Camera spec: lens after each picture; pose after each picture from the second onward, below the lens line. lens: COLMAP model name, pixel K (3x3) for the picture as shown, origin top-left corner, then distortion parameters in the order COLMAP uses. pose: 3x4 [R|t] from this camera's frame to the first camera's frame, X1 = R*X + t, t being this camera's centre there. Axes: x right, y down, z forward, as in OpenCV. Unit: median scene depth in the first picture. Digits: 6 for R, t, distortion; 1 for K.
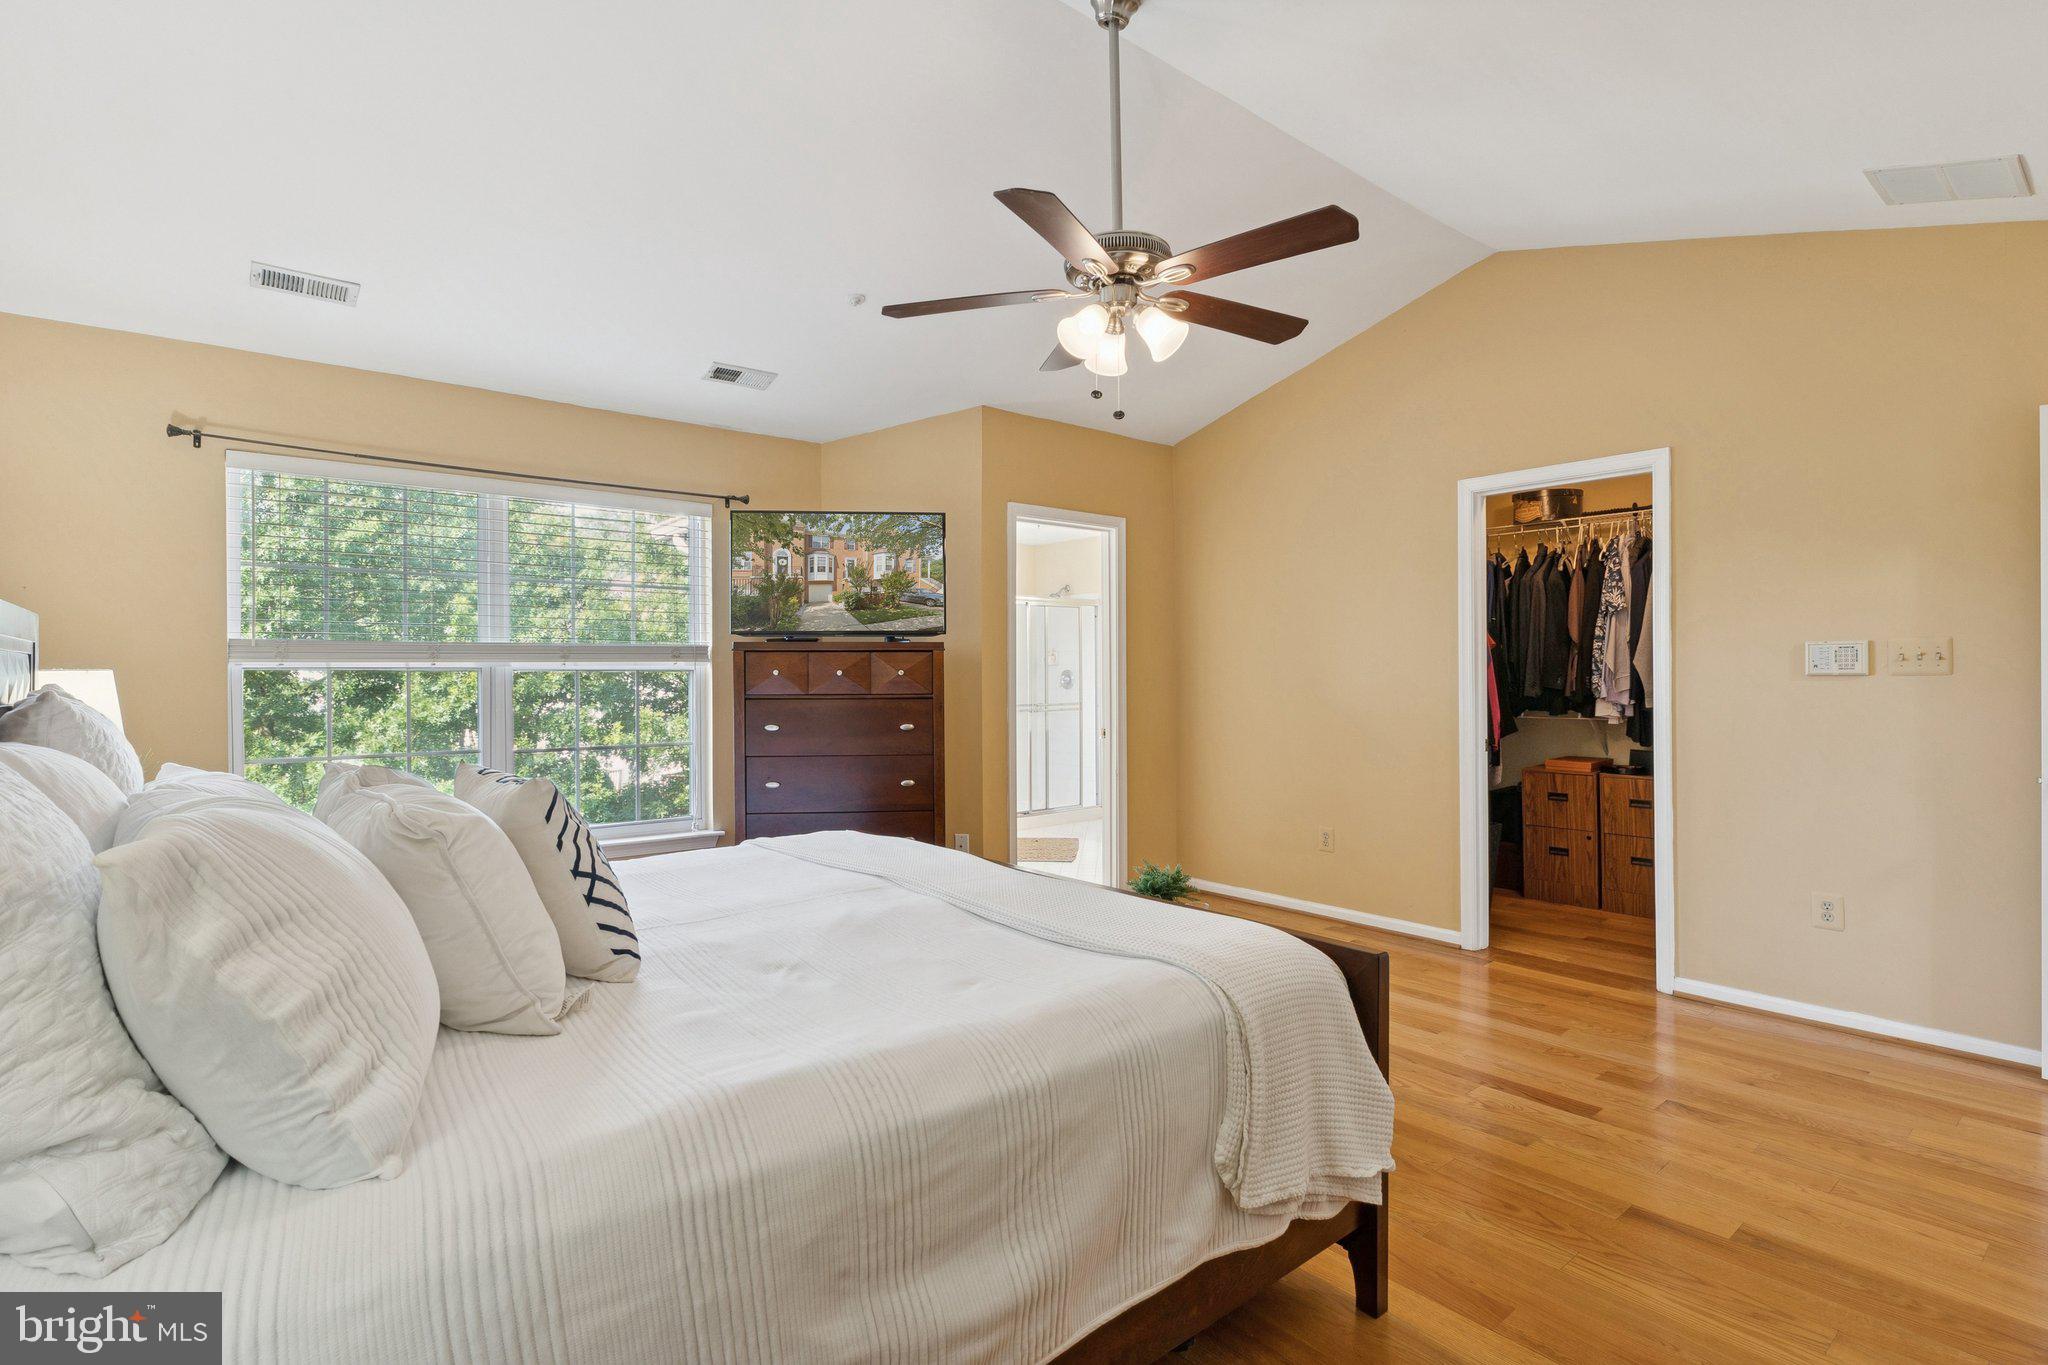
lens RADIAL K [[1025.4, 0, 1023.9], [0, 1025.4, 679.0], [0, 0, 1]] dist [-0.000947, -0.000010]
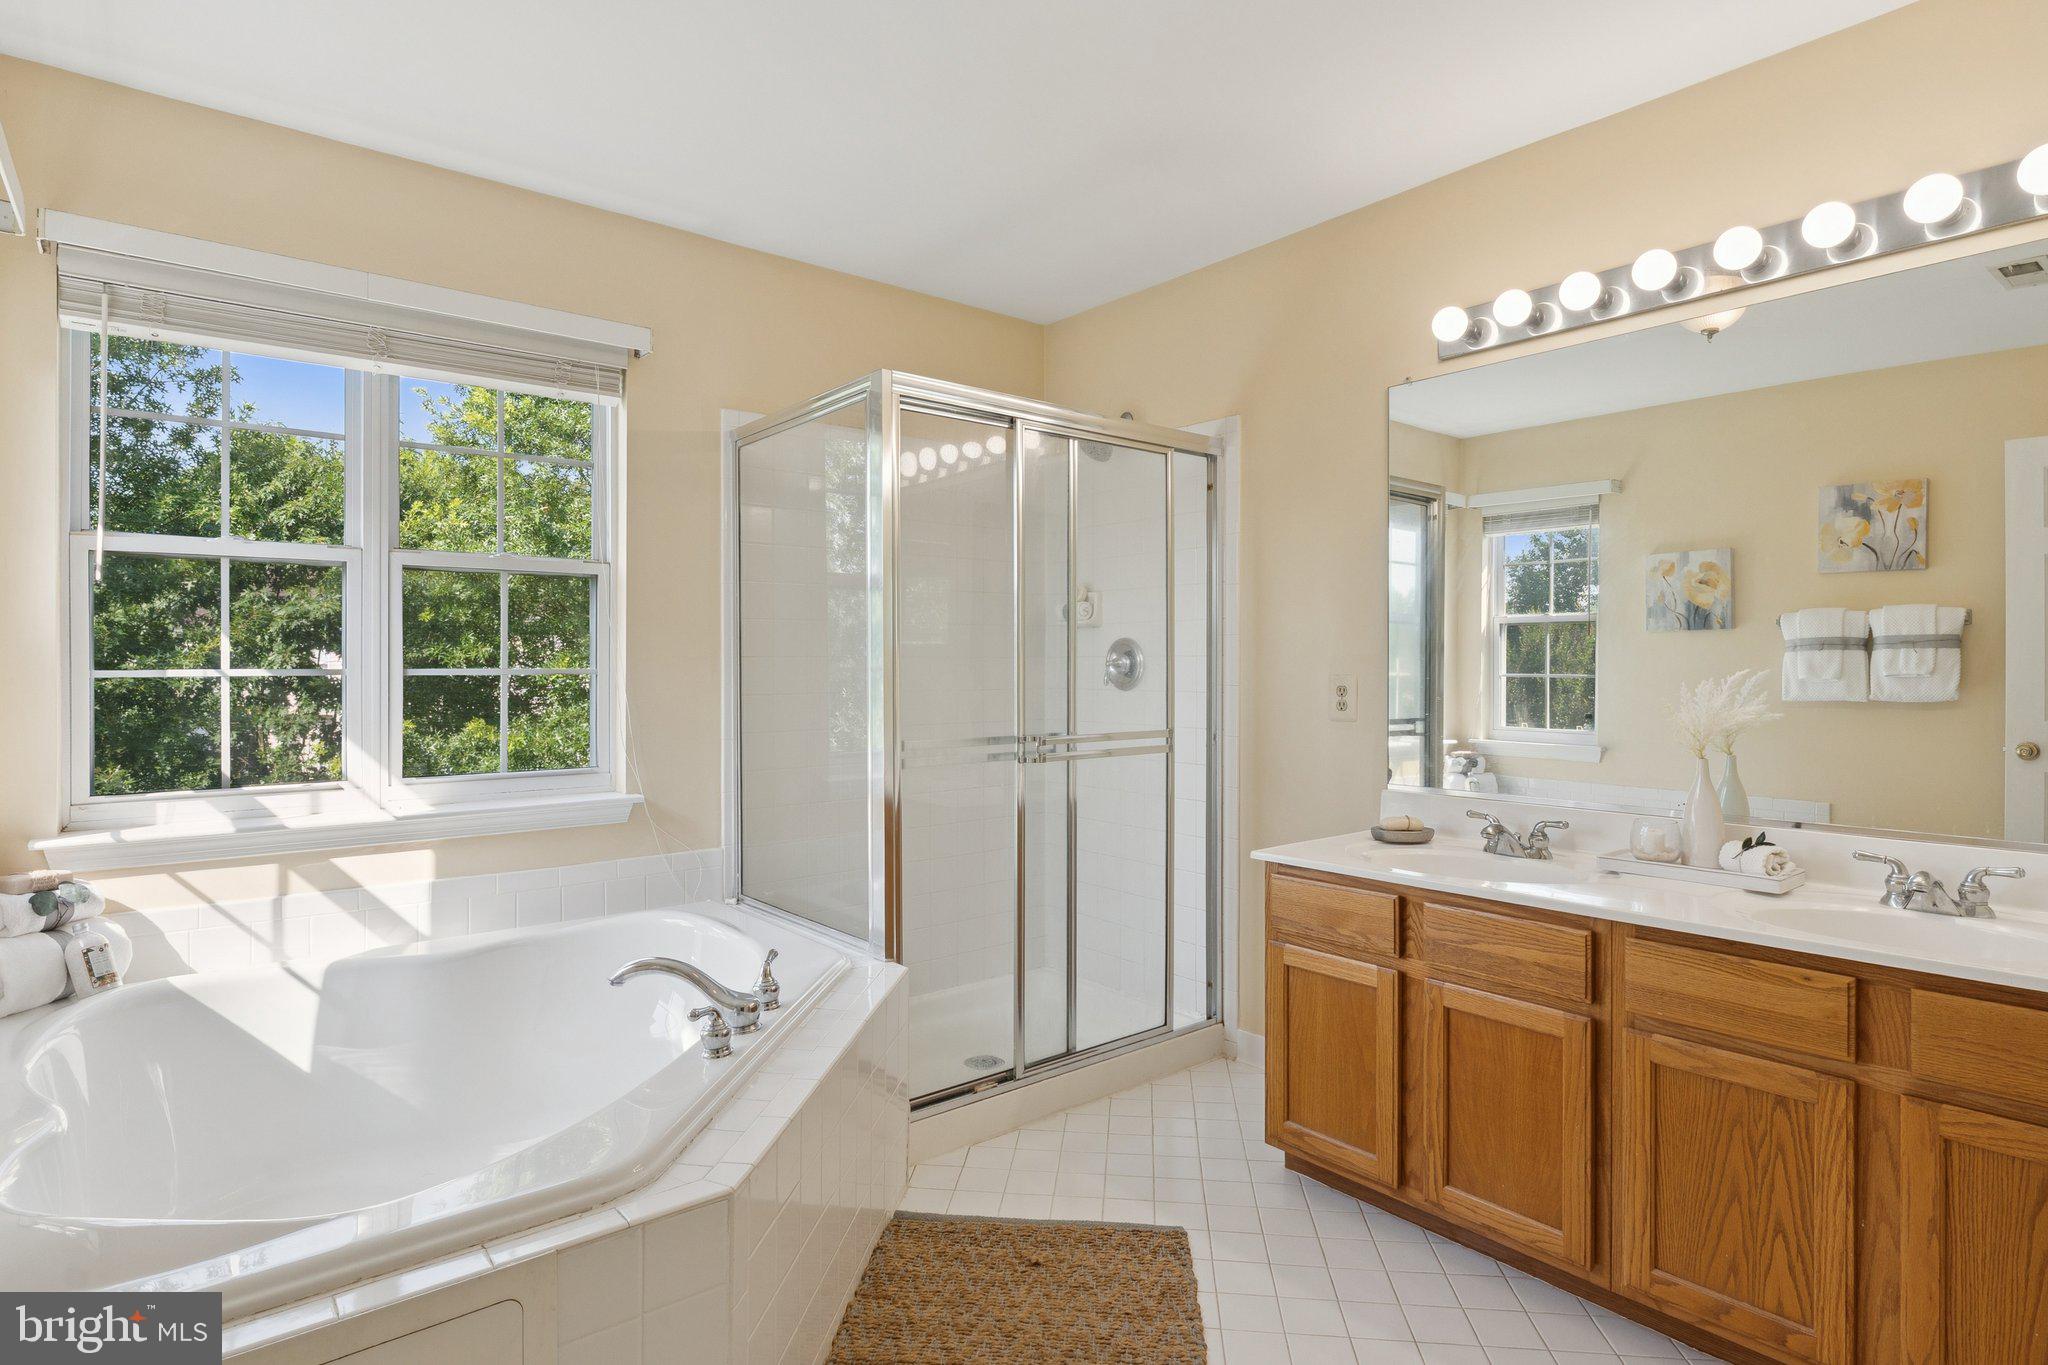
lens RADIAL K [[1079.9, 0, 1022.5], [0, 1079.9, 673.8], [0, 0, 1]] dist [-0.044415, -0.000380]
pose [[0.999816, 0.010451, -0.016112, 0.010939], [-0.010307, 0.999907, 0.008986, 0.000970], [0.016205, -0.008819, 0.999830, 0.623741]]
